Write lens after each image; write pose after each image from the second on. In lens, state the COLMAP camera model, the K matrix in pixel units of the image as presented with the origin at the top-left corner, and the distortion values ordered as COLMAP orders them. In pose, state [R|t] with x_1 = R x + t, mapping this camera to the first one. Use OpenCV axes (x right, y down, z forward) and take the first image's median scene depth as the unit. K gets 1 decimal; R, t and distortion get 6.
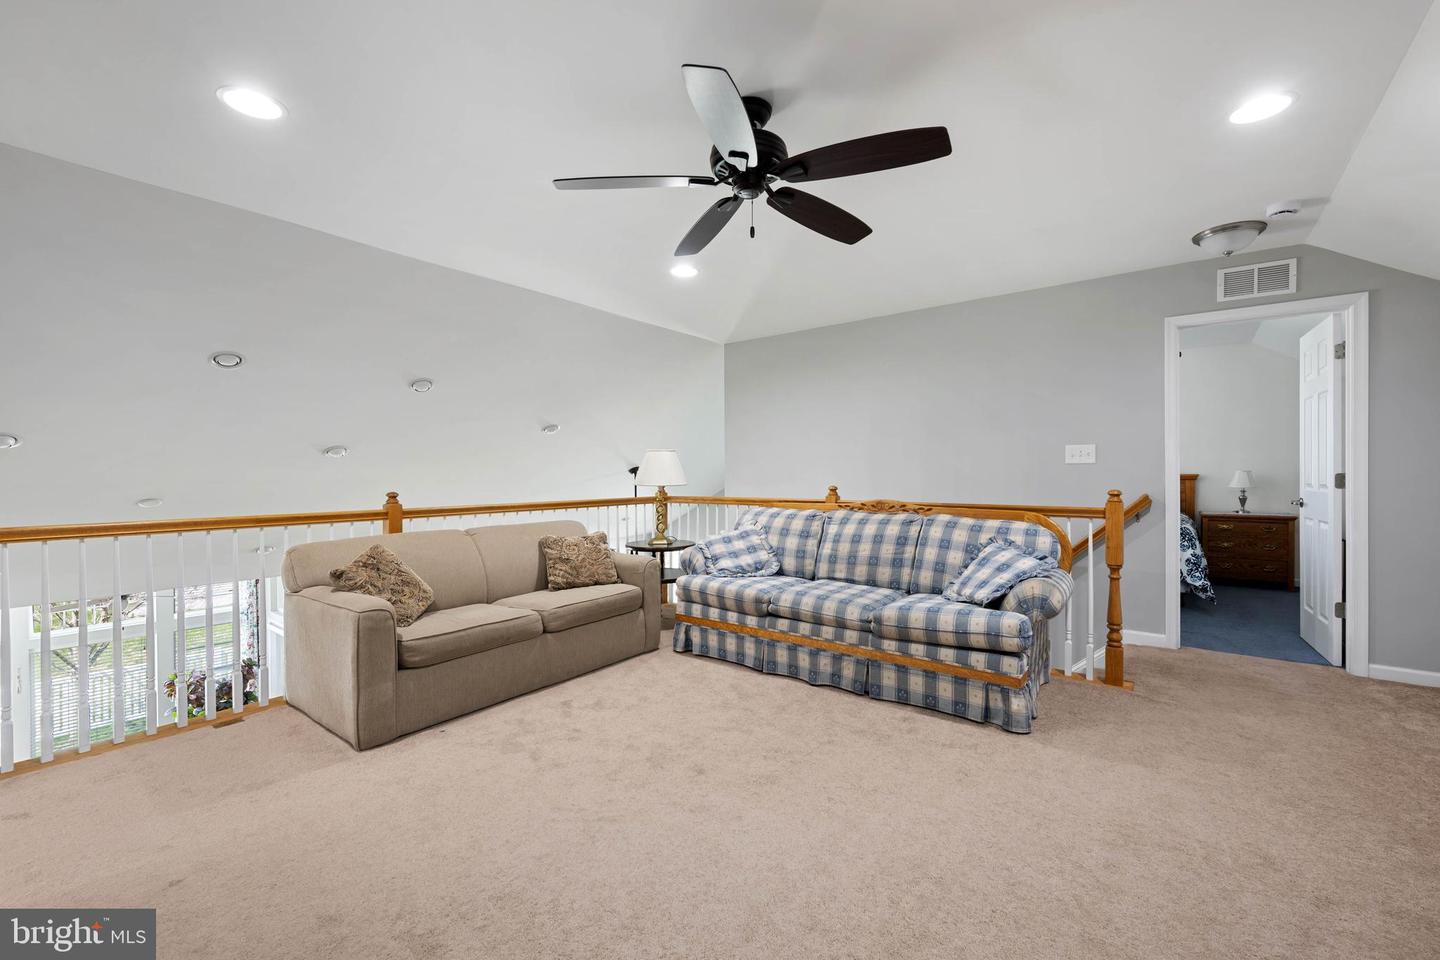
lens RADIAL K [[628.3, 0, 700.7], [0, 628.3, 480.8], [0, 0, 1]] dist [0.000279, 0.000018]
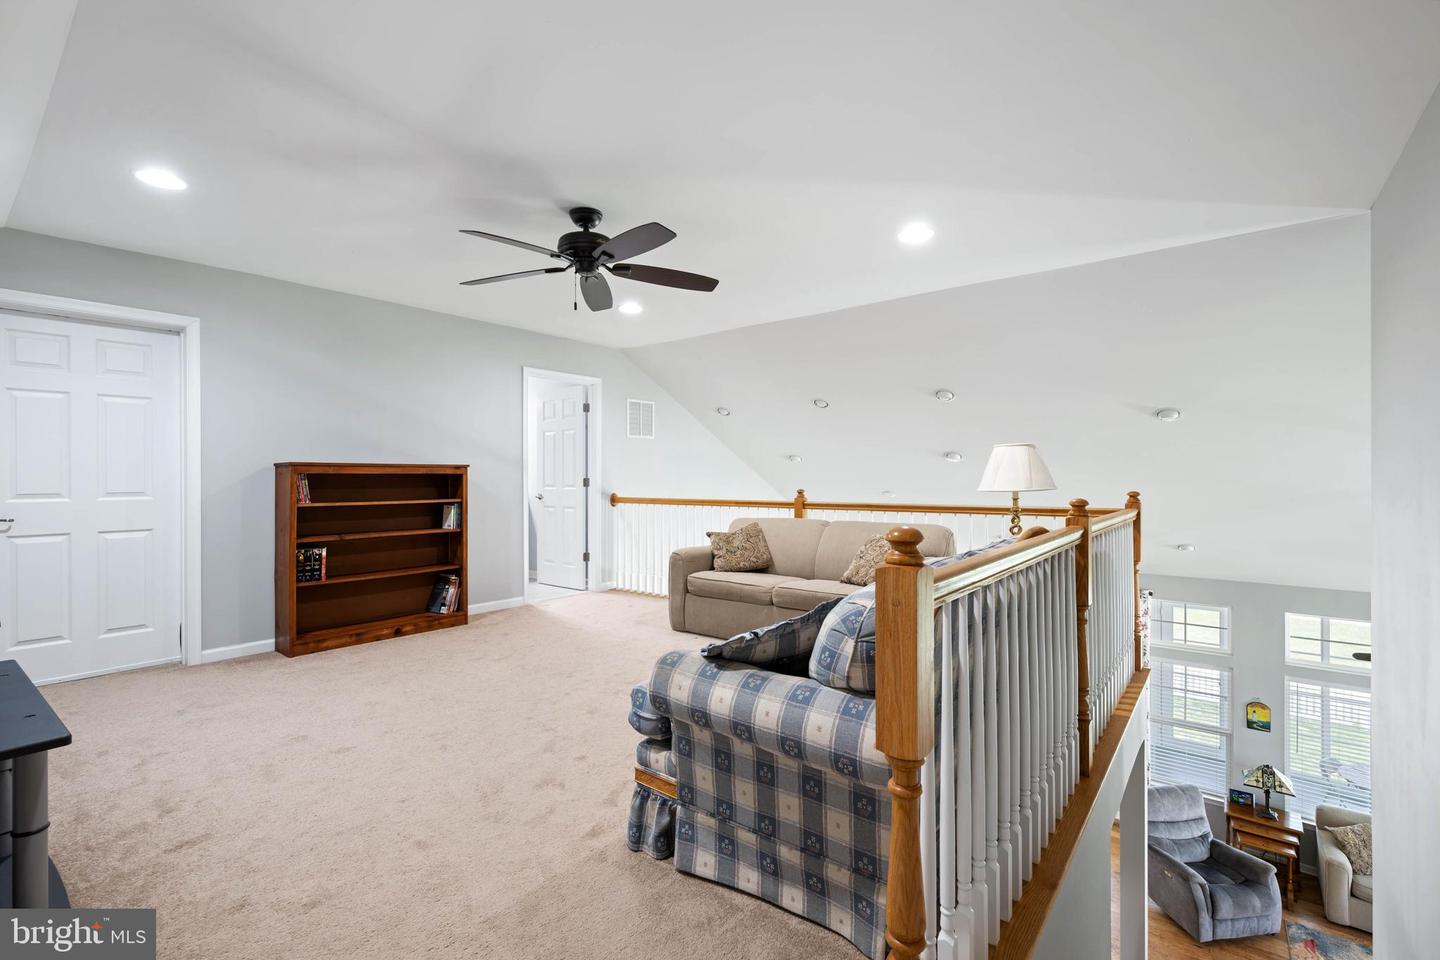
lens RADIAL K [[632.1, 0, 720.0], [0, 632.1, 480.0], [0, 0, 1]] dist [-0.000112, -0.000009]
pose [[-0.011997, 0.012749, -0.999847, 0.930055], [0.000114, 0.999919, 0.012749, -0.020878], [0.999928, 0.000039, -0.011998, 0.839417]]
